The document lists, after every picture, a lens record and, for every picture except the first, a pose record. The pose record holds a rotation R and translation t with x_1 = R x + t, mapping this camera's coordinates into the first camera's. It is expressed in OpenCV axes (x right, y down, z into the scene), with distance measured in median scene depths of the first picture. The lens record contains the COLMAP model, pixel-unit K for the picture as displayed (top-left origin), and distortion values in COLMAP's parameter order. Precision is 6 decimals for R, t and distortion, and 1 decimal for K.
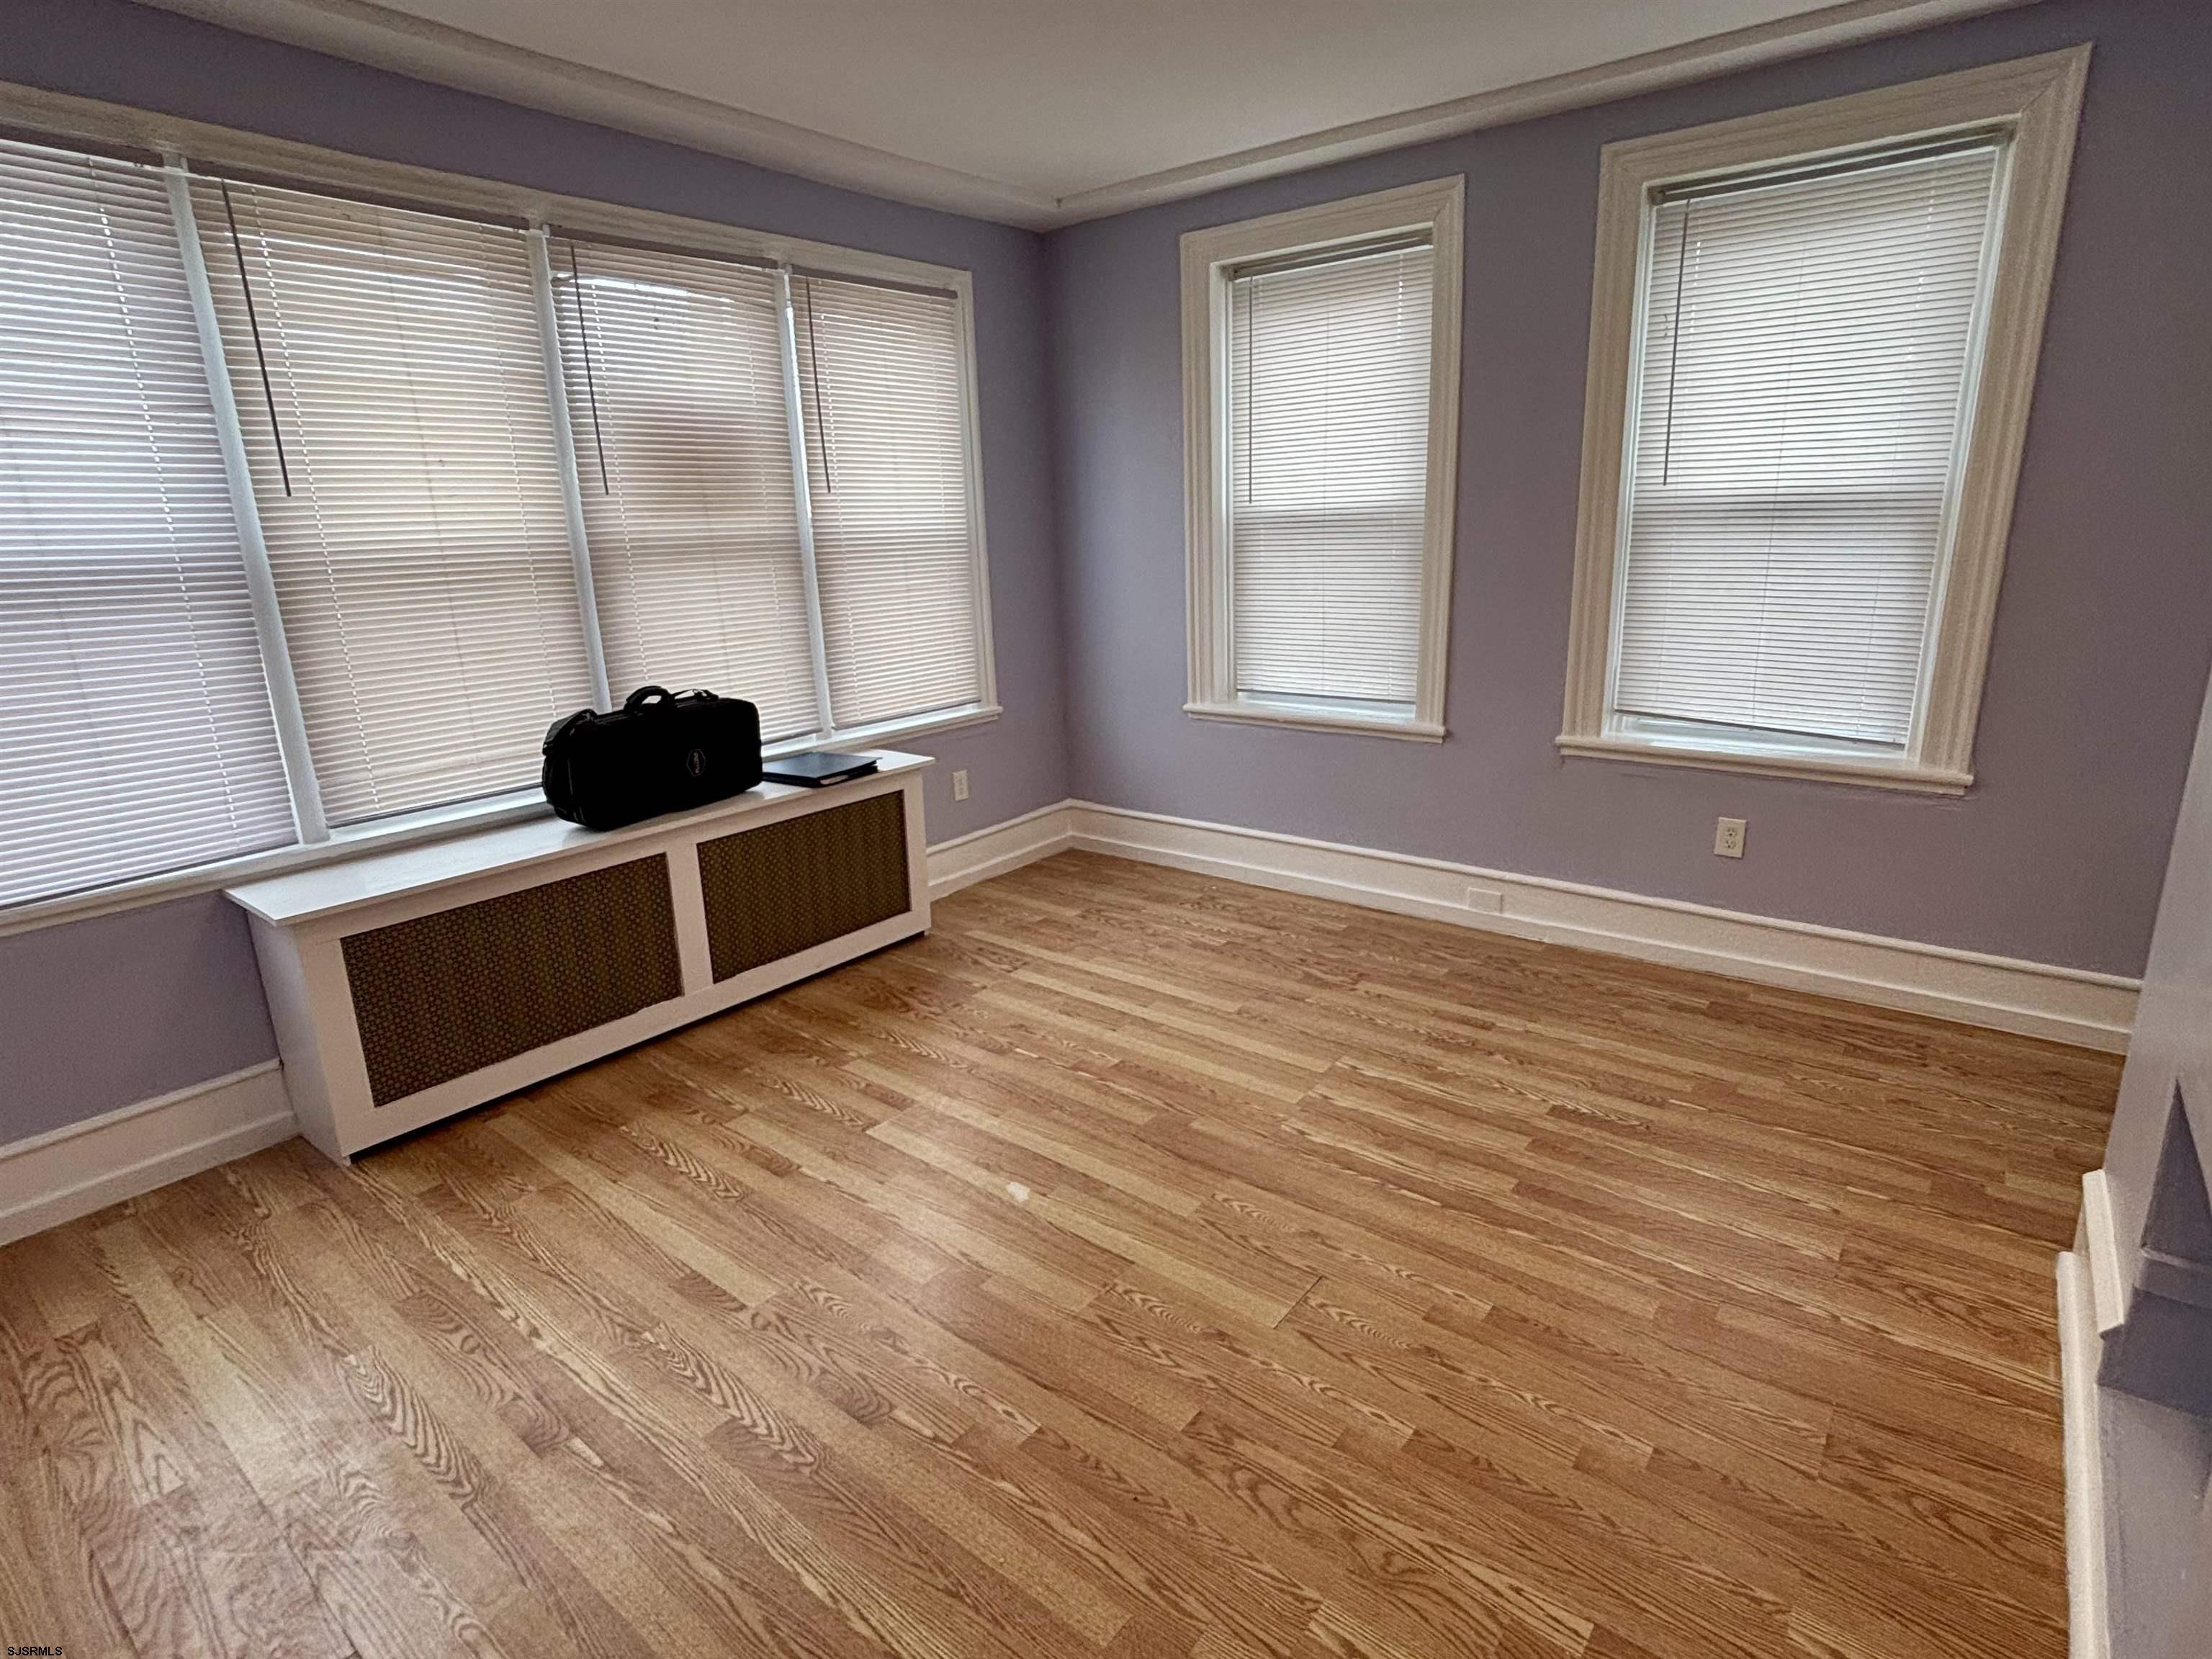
lens RADIAL K [[1167.3, 0, 1106.0], [0, 1167.3, 829.5], [0, 0, 1]] dist [0.056371, -0.073871]
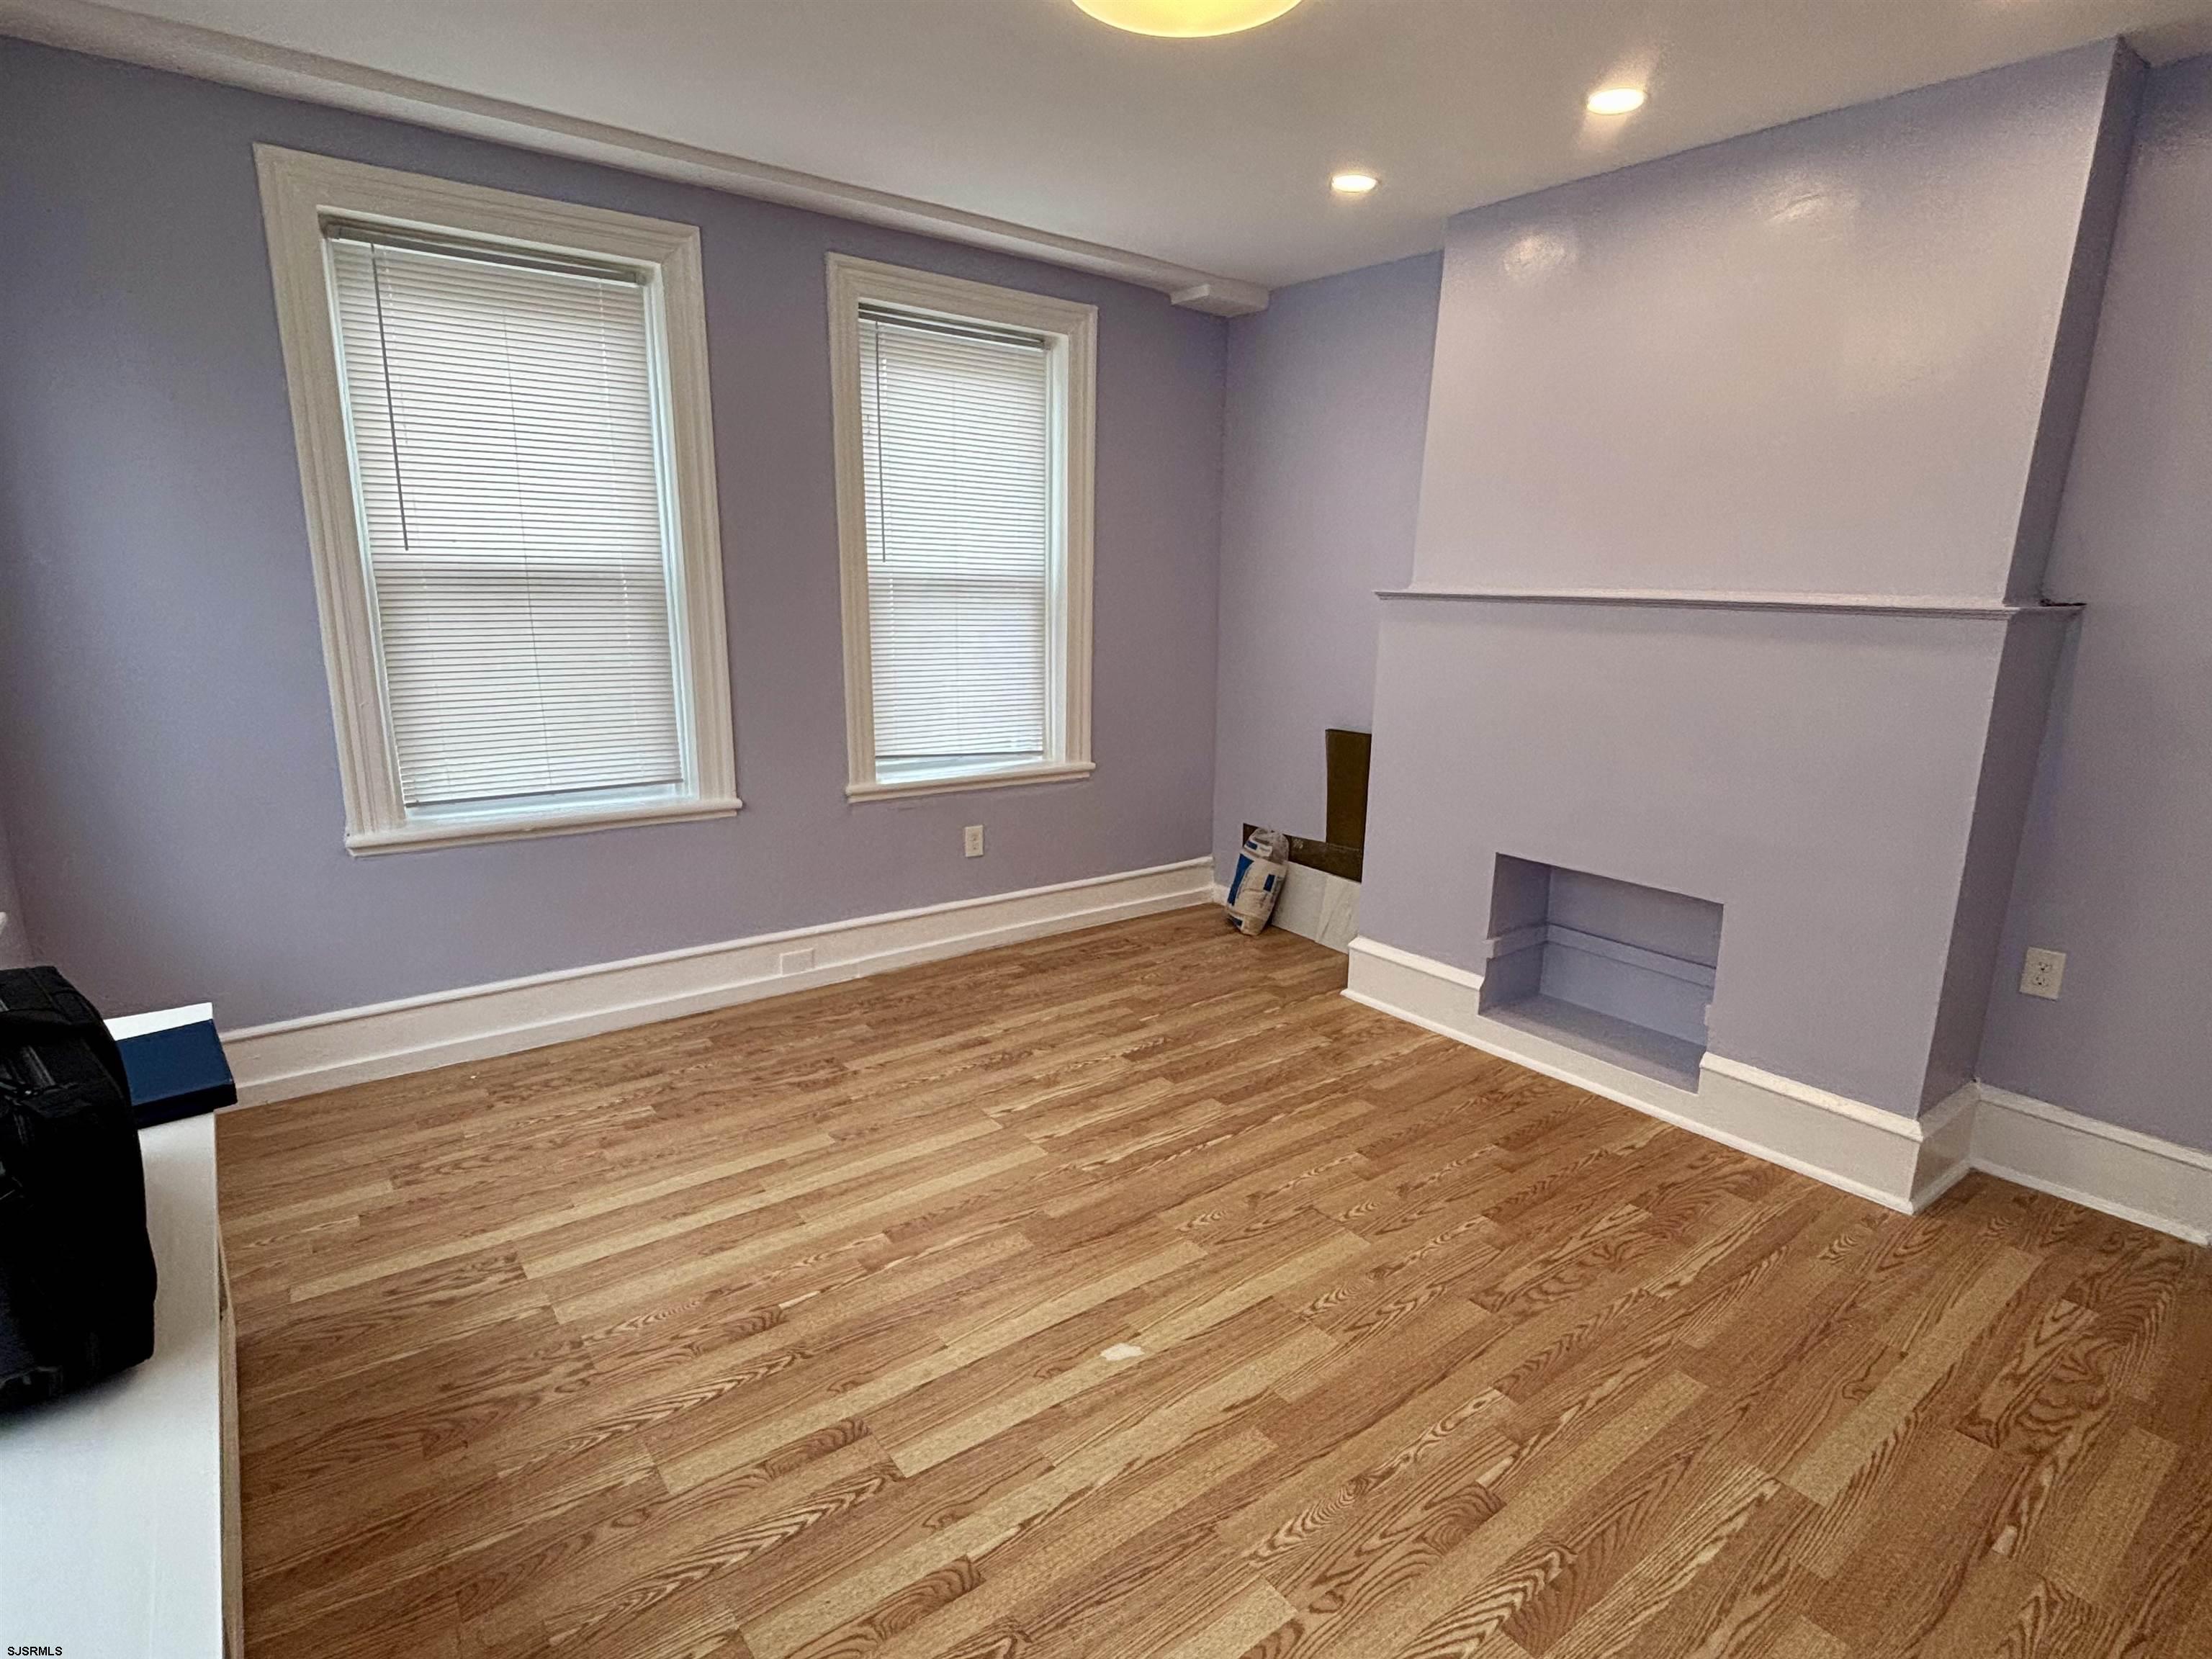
lens RADIAL K [[1146.6, 0, 1106.0], [0, 1146.6, 829.5], [0, 0, 1]] dist [0.025877, -0.018712]
pose [[0.222646, -0.176727, 0.958747, -0.637735], [0.227316, 0.965736, 0.125226, -0.131374], [-0.948028, 0.190057, 0.255190, 0.563791]]
